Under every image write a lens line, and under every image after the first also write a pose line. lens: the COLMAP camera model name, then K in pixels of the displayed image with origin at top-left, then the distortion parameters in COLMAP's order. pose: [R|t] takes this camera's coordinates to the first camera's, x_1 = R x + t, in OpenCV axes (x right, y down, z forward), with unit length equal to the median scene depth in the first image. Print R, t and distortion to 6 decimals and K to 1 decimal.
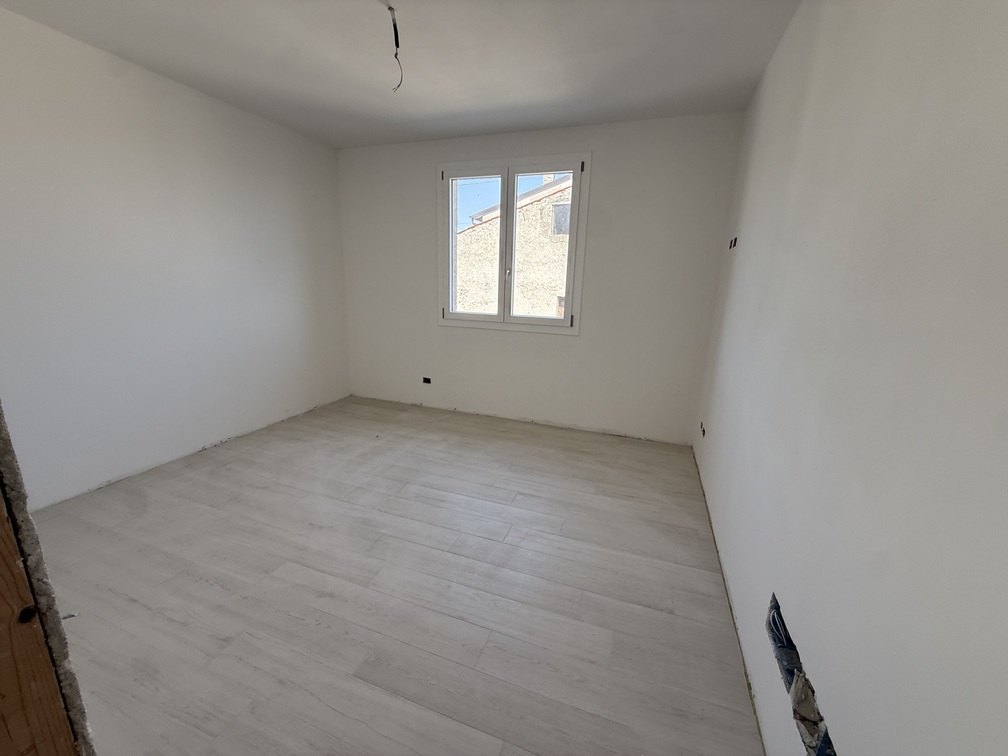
lens RADIAL K [[402.3, 0, 501.1], [0, 402.3, 377.6], [0, 0, 1]] dist [-0.000131, -0.000091]
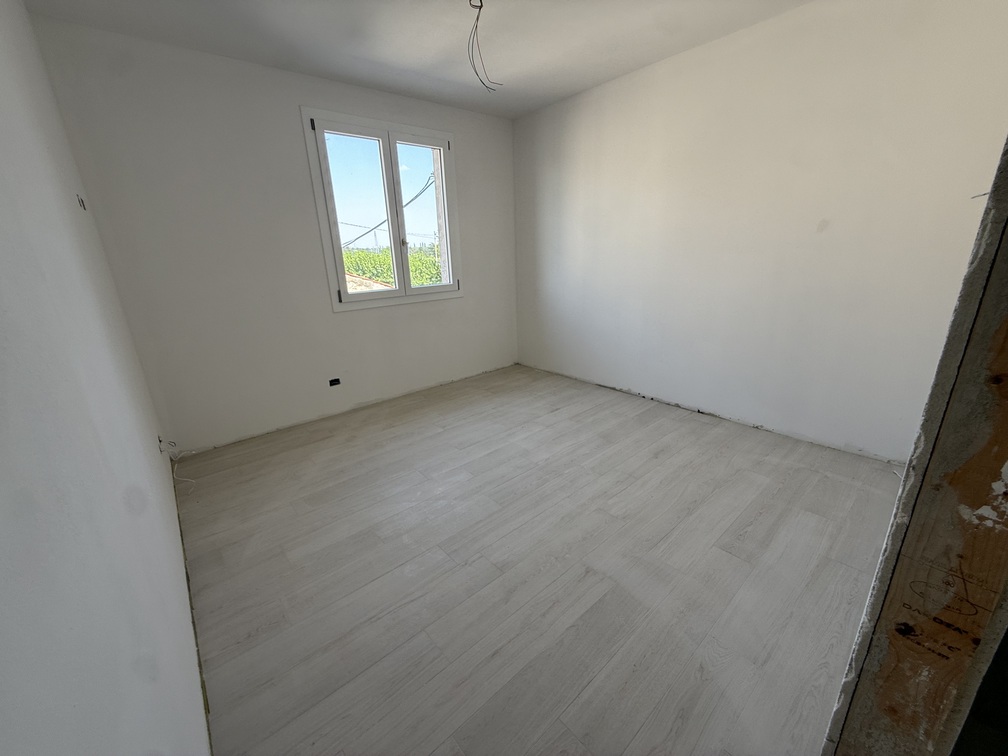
lens RADIAL K [[402.3, 0, 501.1], [0, 402.3, 377.6], [0, 0, 1]] dist [-0.000131, -0.000091]
pose [[0.489698, -0.309492, 0.815114, -0.748927], [0.252072, 0.945211, 0.207451, -0.094090], [-0.834659, 0.103879, 0.540882, 0.295636]]
